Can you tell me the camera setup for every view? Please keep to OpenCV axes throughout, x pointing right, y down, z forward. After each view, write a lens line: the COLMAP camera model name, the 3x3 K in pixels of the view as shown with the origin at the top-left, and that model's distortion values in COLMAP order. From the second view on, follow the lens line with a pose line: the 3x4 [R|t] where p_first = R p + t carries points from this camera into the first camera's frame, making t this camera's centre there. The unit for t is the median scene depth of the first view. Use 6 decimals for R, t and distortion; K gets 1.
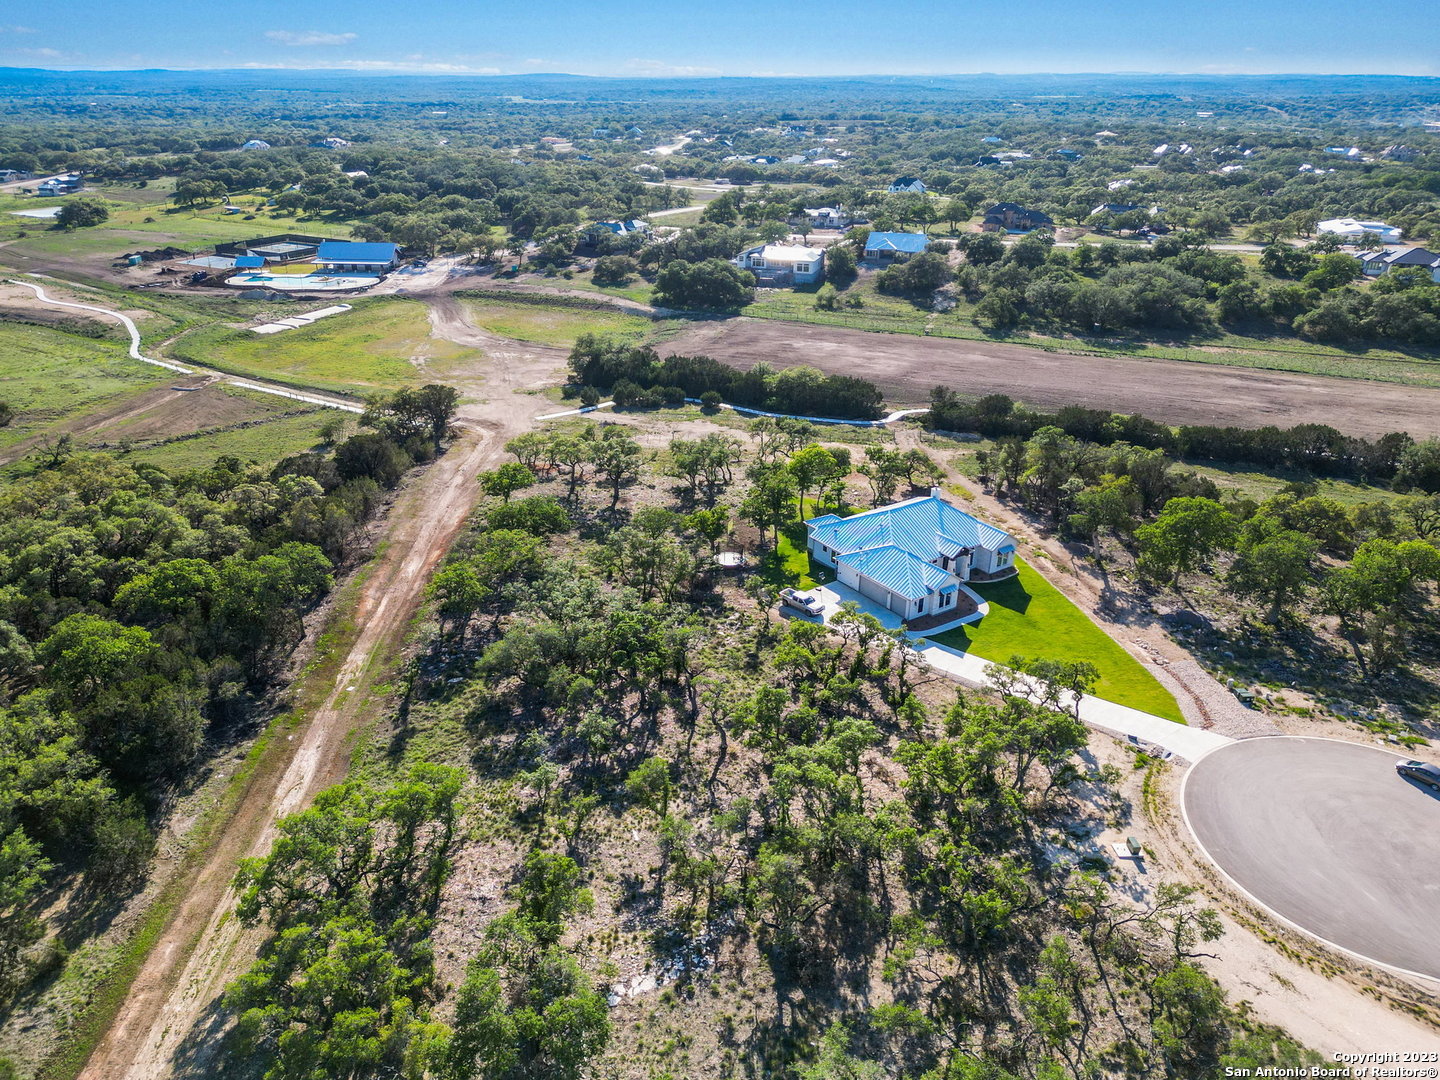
lens RADIAL K [[1037.9, 0, 720.0], [0, 1037.9, 540.0], [0, 0, 1]] dist [0.059147, -0.085013]
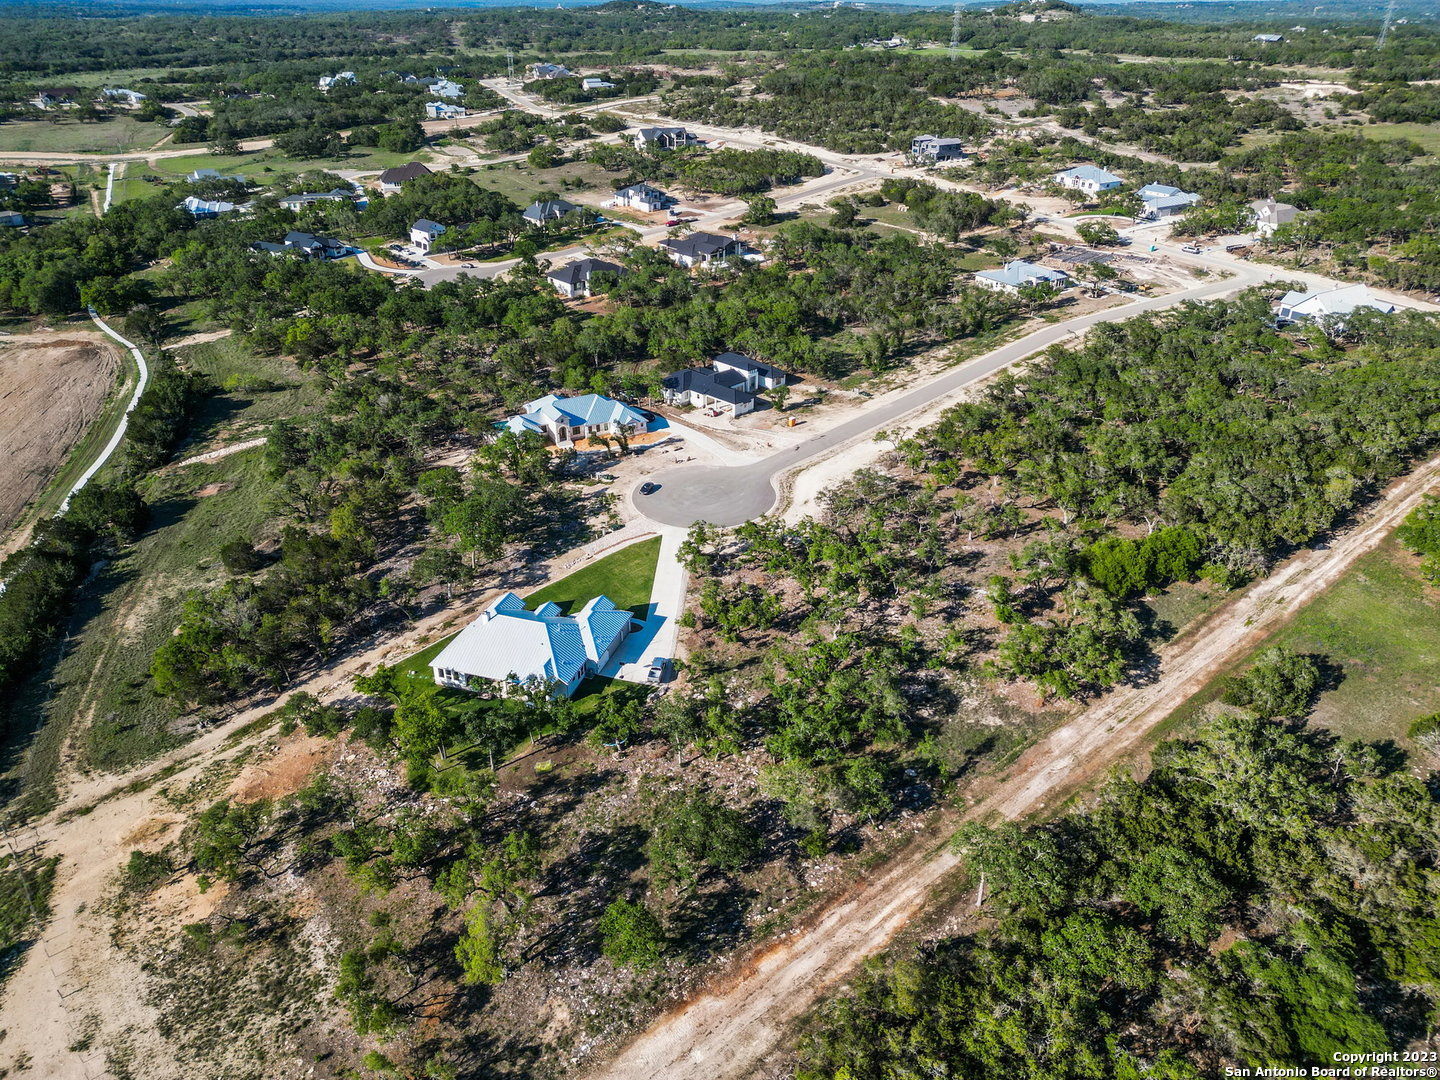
lens RADIAL K [[949.0, 0, 722.5], [0, 949.0, 517.6], [0, 0, 1]] dist [0.100307, -0.139893]
pose [[-0.596303, -0.387696, 0.702933, -0.324638], [0.319457, 0.688720, 0.650854, -0.363273], [-0.736458, 0.612663, -0.286834, 0.521408]]
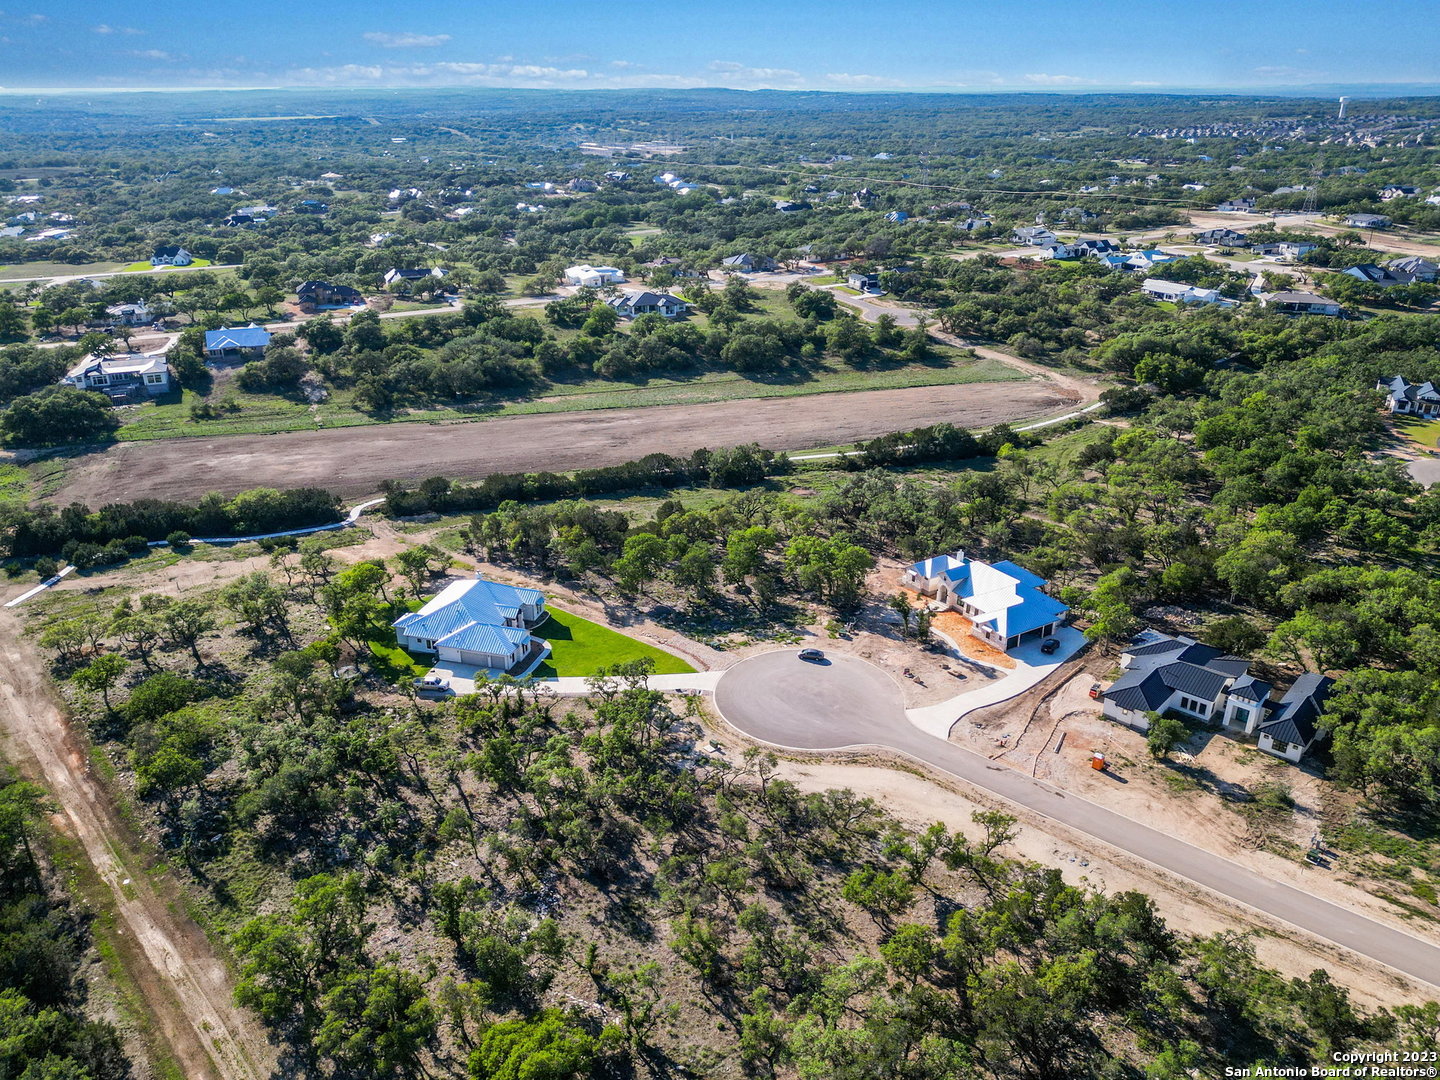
lens RADIAL K [[1037.9, 0, 720.0], [0, 1037.9, 540.0], [0, 0, 1]] dist [0.059147, -0.085013]
pose [[0.768730, -0.258582, 0.584970, -0.170582], [0.266456, 0.960954, 0.074623, -0.054638], [-0.581425, 0.098504, 0.807615, -0.151115]]
